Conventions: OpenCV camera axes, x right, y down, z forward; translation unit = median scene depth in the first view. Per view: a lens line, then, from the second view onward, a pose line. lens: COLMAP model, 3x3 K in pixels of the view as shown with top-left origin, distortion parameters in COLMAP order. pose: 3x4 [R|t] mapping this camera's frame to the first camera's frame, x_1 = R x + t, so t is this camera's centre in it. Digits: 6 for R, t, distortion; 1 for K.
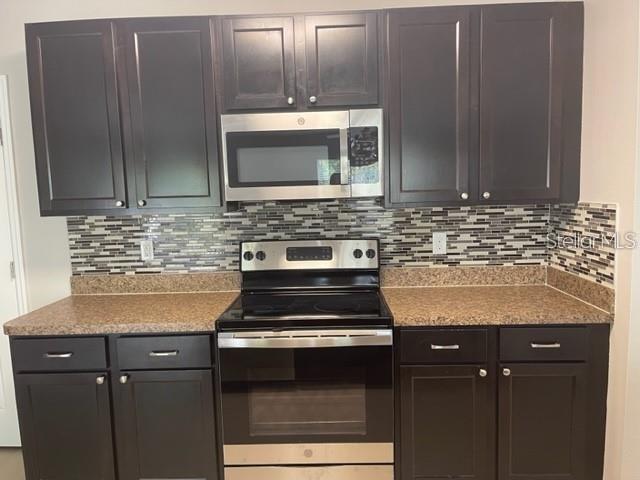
lens RADIAL K [[491.7, 0, 320.0], [0, 491.7, 240.0], [0, 0, 1]] dist [0.002090, -0.007562]
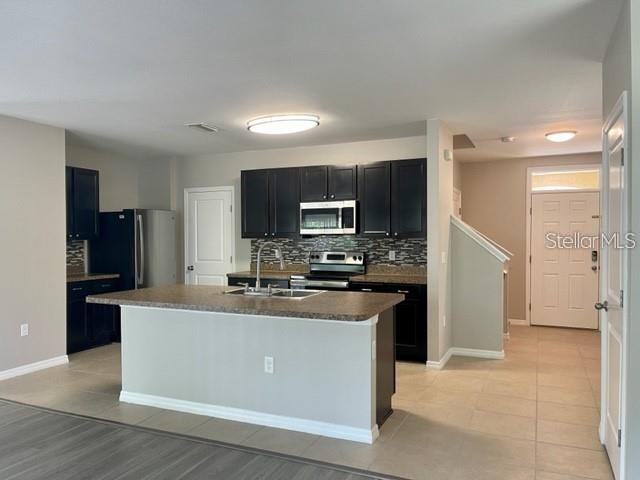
lens RADIAL K [[491.7, 0, 320.0], [0, 491.7, 240.0], [0, 0, 1]] dist [0.002090, -0.007562]
pose [[0.920752, 0.028445, -0.389110, 0.820414], [-0.063313, 0.995013, -0.077078, 0.131917], [0.384977, 0.095606, 0.917961, -1.222021]]
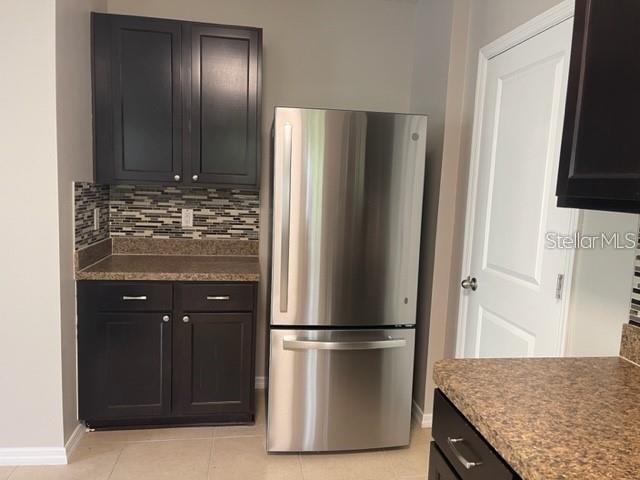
lens RADIAL K [[483.2, 0, 320.0], [0, 483.2, 240.0], [0, 0, 1]] dist [0.008856, 0.003040]
pose [[0.162317, 0.147381, -0.975670, -0.054048], [-0.148202, 0.981208, 0.123561, -0.033284], [0.975546, 0.124540, 0.181109, 0.564852]]
